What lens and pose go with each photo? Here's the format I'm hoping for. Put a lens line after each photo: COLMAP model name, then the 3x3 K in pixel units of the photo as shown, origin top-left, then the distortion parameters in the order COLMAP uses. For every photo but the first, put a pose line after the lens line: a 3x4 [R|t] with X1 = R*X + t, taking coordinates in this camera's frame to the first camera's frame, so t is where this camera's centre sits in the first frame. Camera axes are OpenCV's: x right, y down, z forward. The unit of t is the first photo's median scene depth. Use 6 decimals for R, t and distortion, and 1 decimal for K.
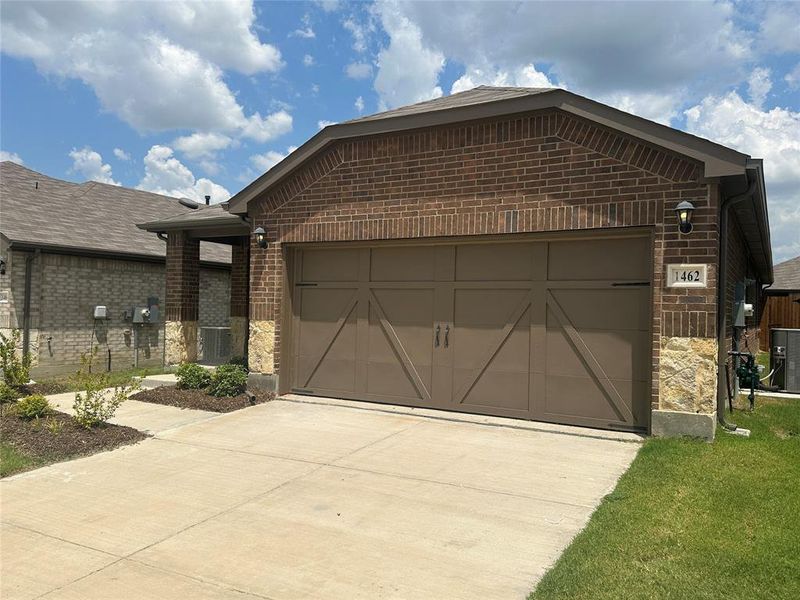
lens RADIAL K [[630.7, 0, 400.0], [0, 630.7, 300.0], [0, 0, 1]] dist [0.201984, -0.441831]
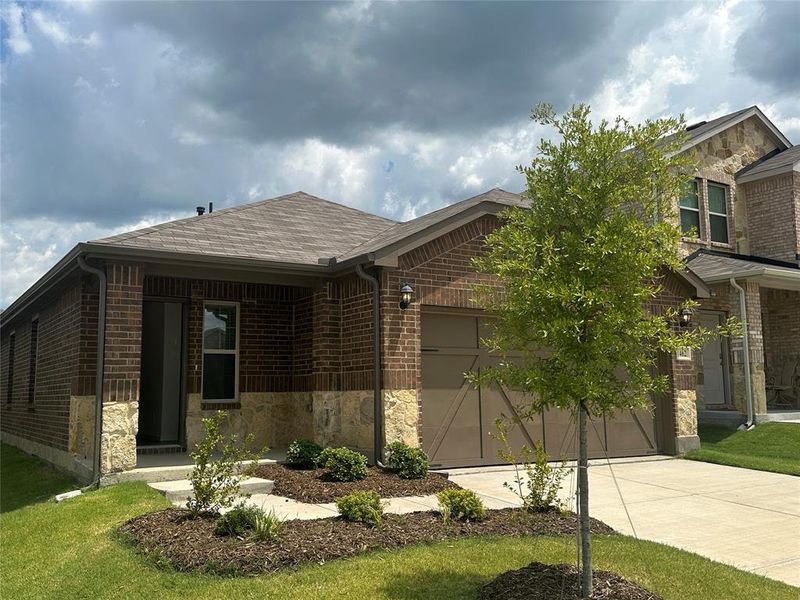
lens RADIAL K [[748.5, 0, 400.0], [0, 748.5, 300.0], [0, 0, 1]] dist [0.106945, -0.004797]
pose [[0.456785, 0.084815, 0.885525, -1.316292], [0.005398, 0.995162, -0.098101, 0.011840], [-0.889561, 0.049591, 0.454117, 0.598933]]
